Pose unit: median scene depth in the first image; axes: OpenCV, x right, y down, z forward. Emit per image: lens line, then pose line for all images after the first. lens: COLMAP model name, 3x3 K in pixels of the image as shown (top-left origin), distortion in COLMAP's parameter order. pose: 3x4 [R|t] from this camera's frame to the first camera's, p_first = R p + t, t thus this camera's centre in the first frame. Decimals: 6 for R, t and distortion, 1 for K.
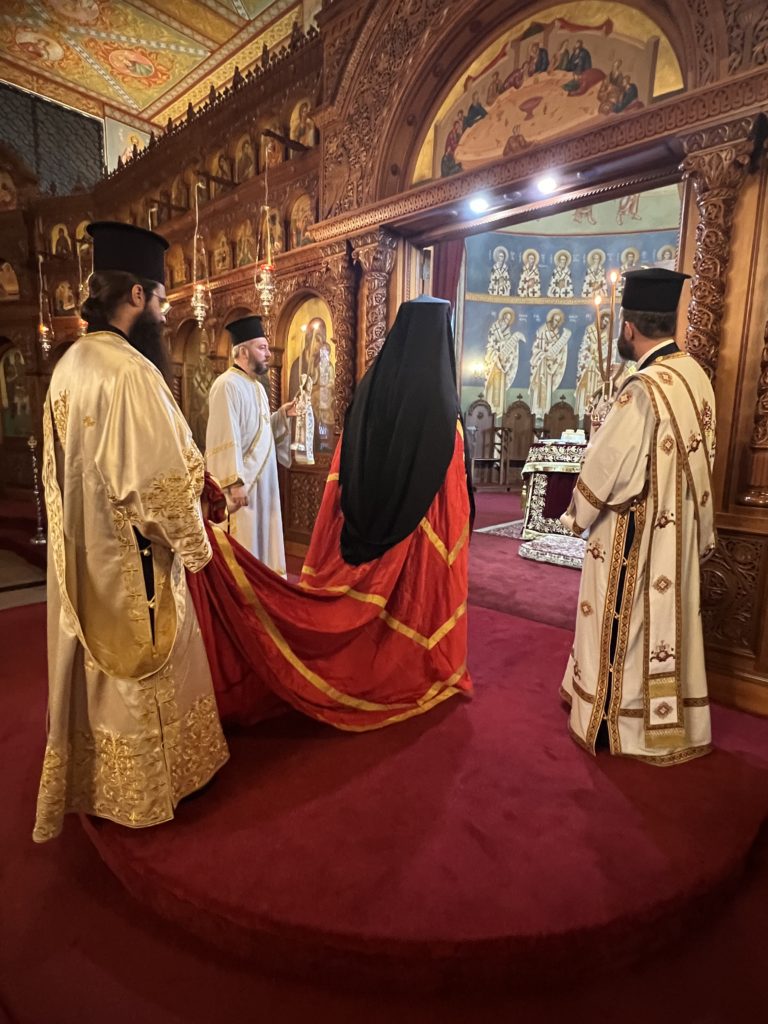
lens RADIAL K [[539.3, 0, 379.0], [0, 539.3, 510.0], [0, 0, 1]] dist [-0.009719, 0.003891]
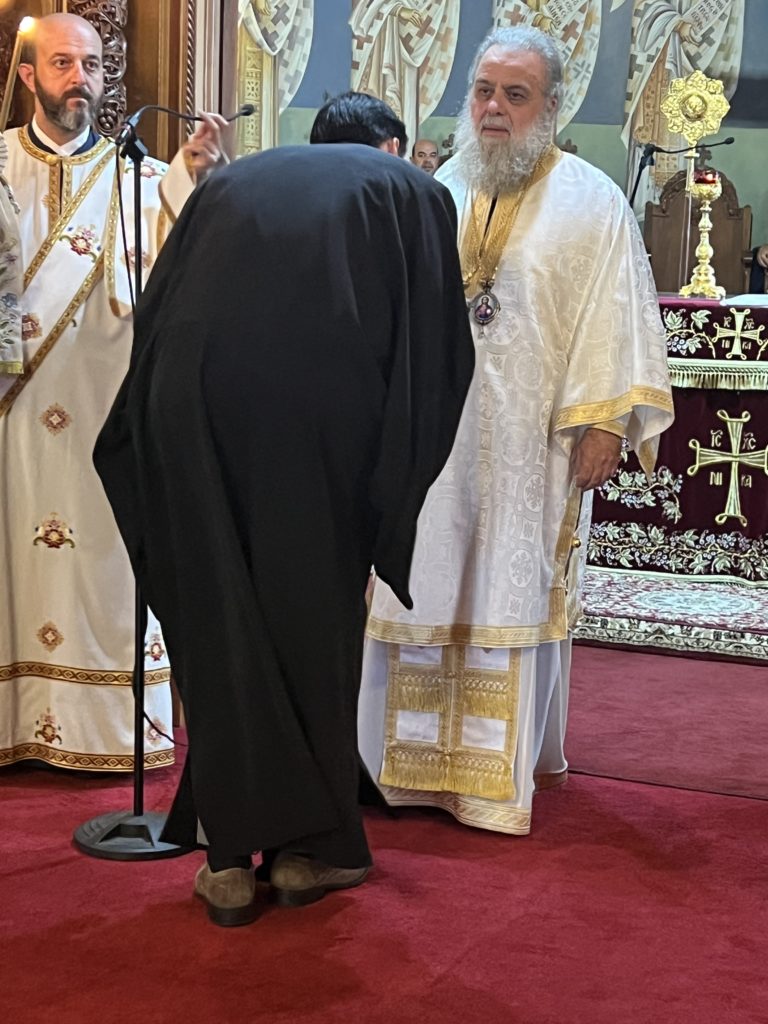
lens RADIAL K [[1991.0, 0, 384.0], [0, 1991.0, 523.3], [0, 0, 1]] dist [0.088650, 0.000000]
pose [[0.938880, -0.033976, 0.342565, -0.178688], [0.033733, 0.999409, 0.006668, 0.009751], [-0.342589, 0.005295, 0.939471, -0.151818]]
